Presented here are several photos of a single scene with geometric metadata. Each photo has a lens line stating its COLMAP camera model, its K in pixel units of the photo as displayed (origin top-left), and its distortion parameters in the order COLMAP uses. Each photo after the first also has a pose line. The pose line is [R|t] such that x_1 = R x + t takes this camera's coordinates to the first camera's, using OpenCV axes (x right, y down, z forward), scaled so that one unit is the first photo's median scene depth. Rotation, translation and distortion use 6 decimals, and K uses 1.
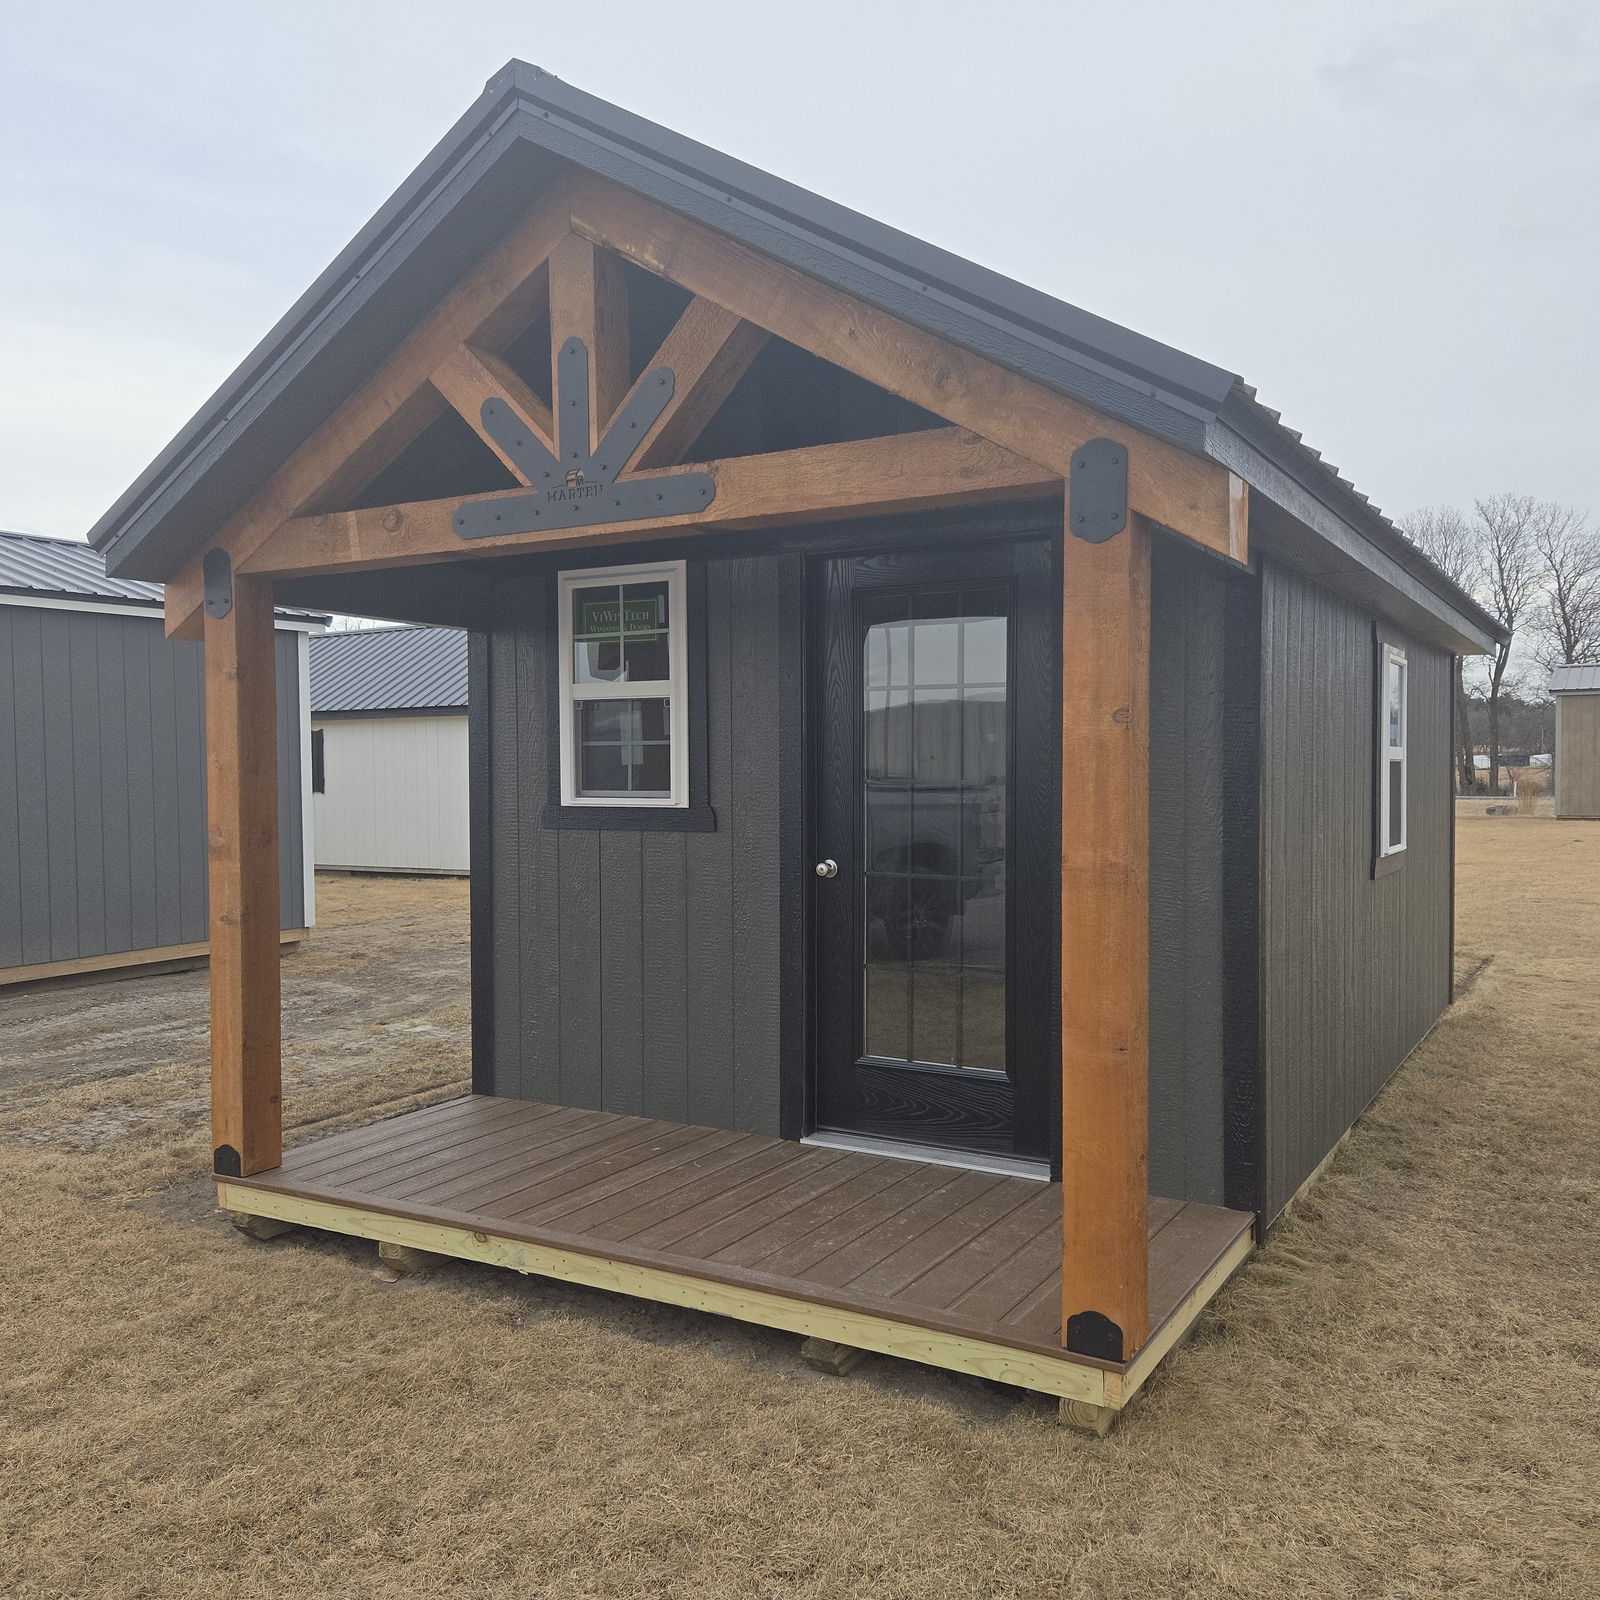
lens RADIAL K [[1418.9, 0, 798.6], [0, 1418.9, 778.9], [0, 0, 1]] dist [0.041166, -0.002066]
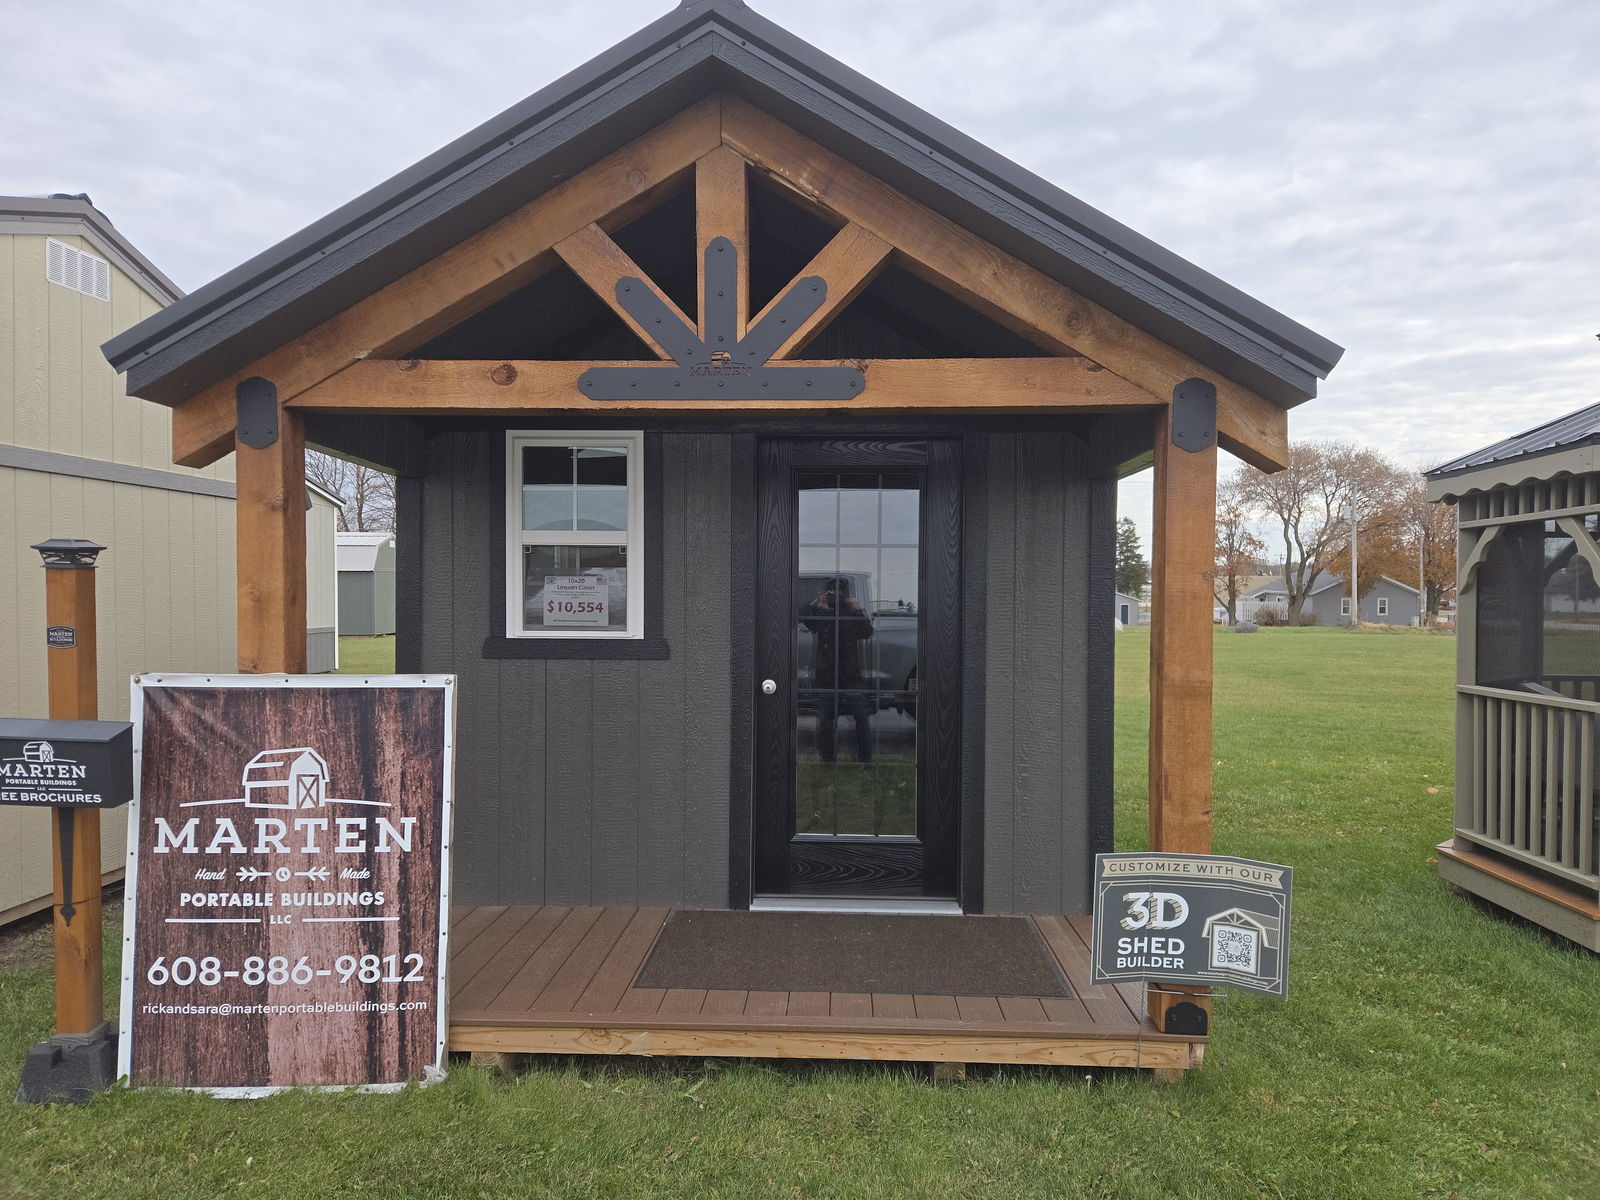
lens RADIAL K [[1062.5, 0, 800.0], [0, 1062.5, 600.0], [0, 0, 1]] dist [0.068728, -0.000118]
pose [[0.880509, 0.010568, 0.473911, -0.488952], [-0.005881, 0.999918, -0.011373, -0.003898], [-0.473992, 0.007227, 0.880499, 0.192911]]
